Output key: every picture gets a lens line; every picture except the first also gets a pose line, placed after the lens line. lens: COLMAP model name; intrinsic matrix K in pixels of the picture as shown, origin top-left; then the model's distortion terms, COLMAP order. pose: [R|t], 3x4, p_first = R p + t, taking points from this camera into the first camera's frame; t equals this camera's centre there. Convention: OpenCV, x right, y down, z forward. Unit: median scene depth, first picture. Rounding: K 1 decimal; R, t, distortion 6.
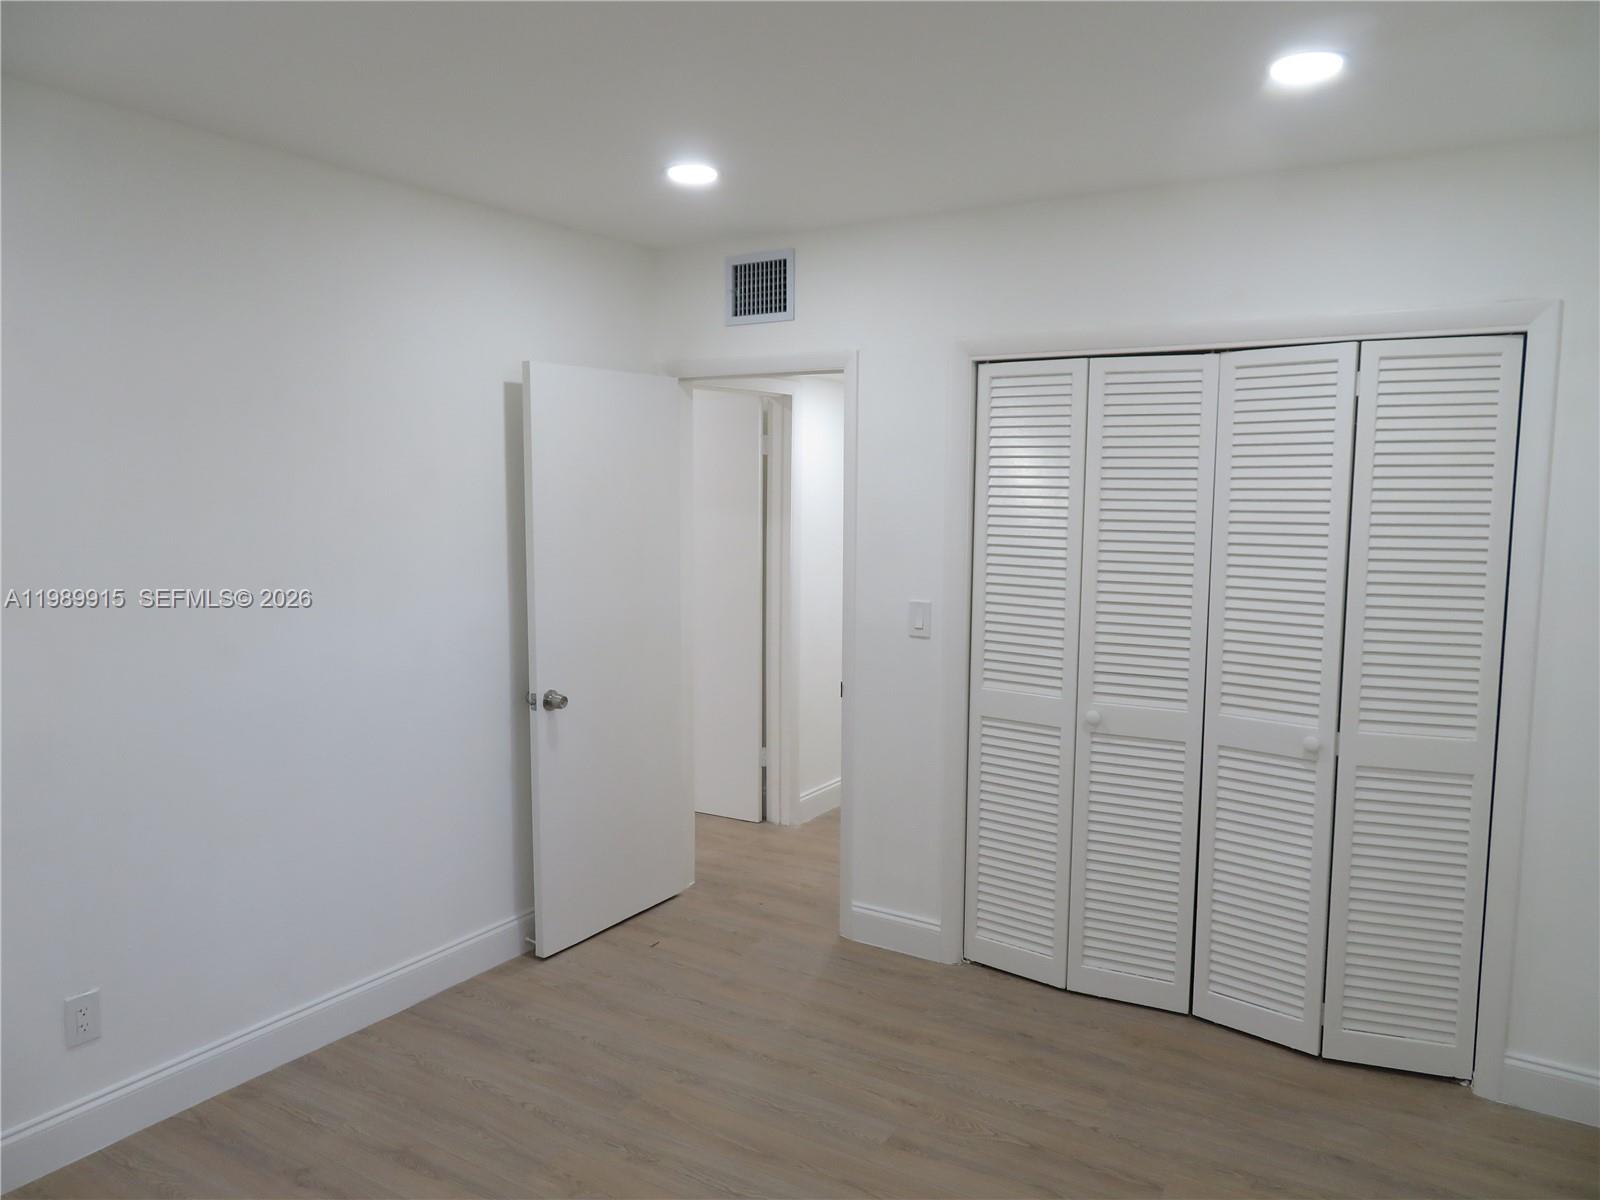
lens RADIAL K [[1144.4, 0, 800.0], [0, 1144.4, 600.0], [0, 0, 1]] dist [-0.007245, -0.003835]
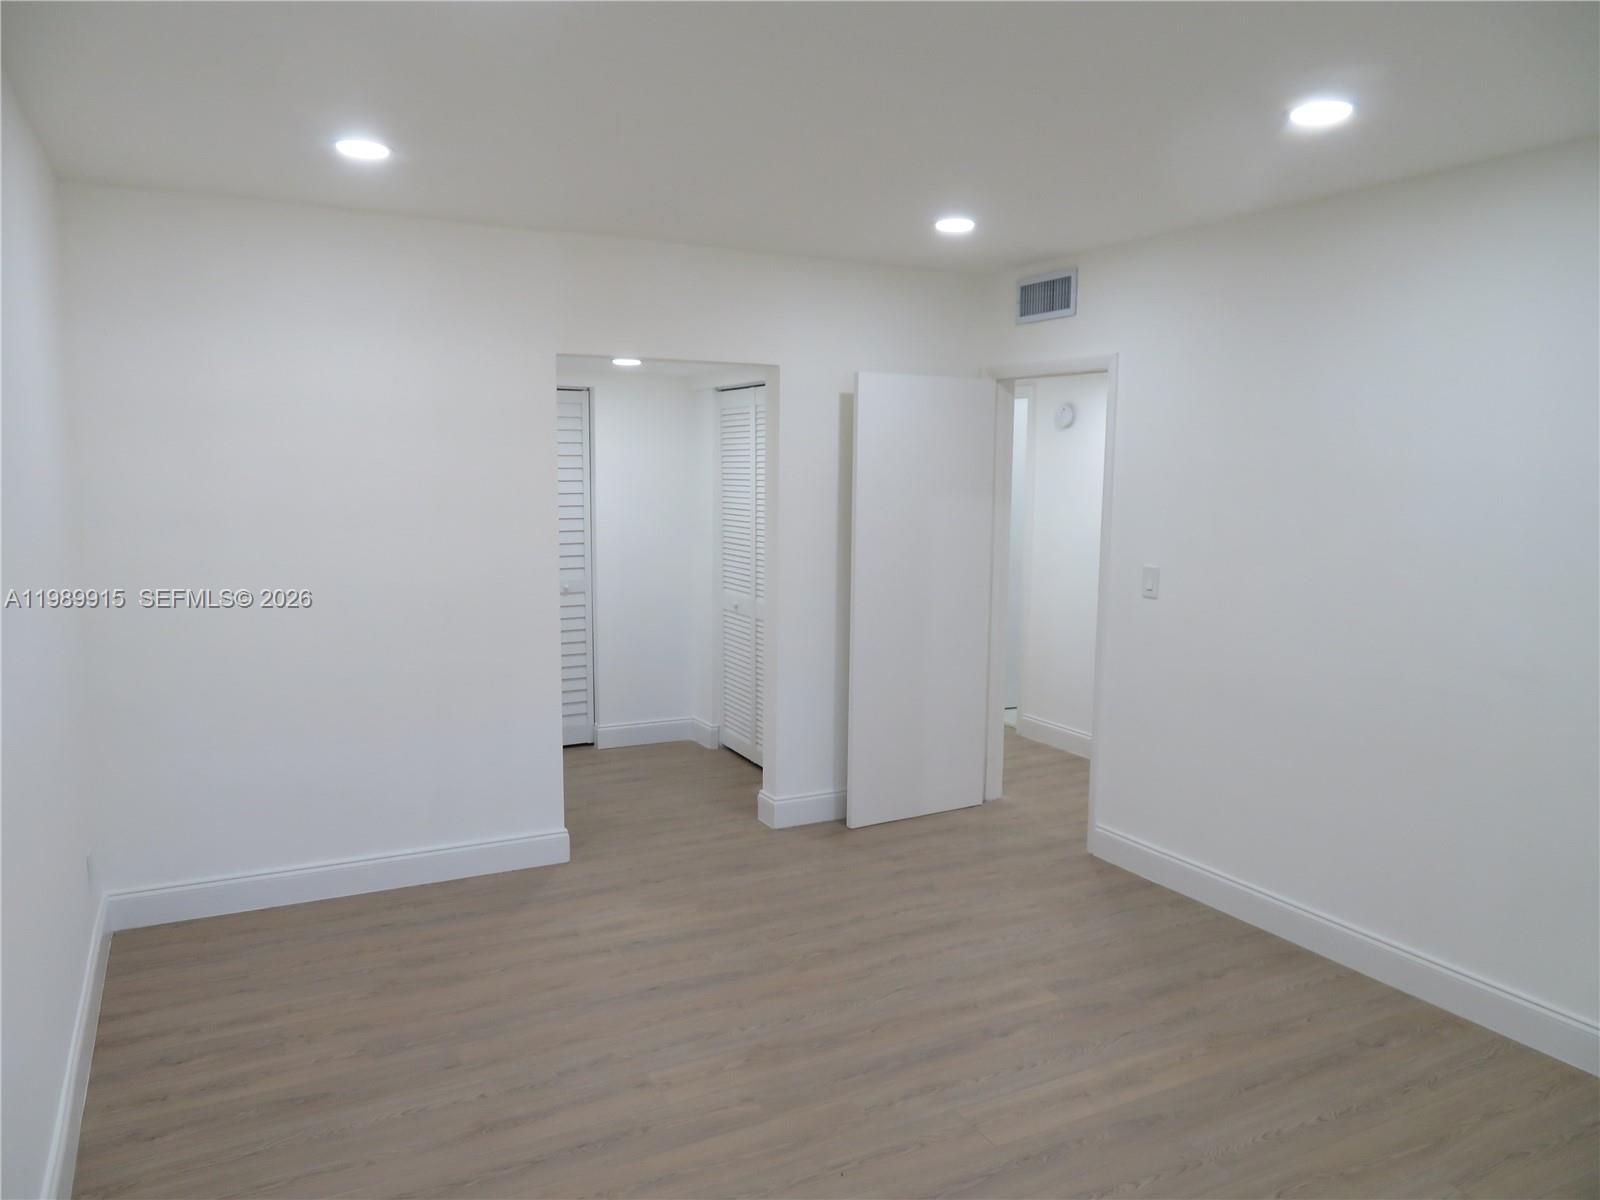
lens RADIAL K [[1144.4, 0, 800.0], [0, 1144.4, 600.0], [0, 0, 1]] dist [-0.007245, -0.003835]
pose [[0.871148, 0.057780, -0.487609, 0.353556], [-0.052885, 0.998317, 0.023815, 0.024653], [0.488164, 0.005041, 0.872737, -0.181937]]
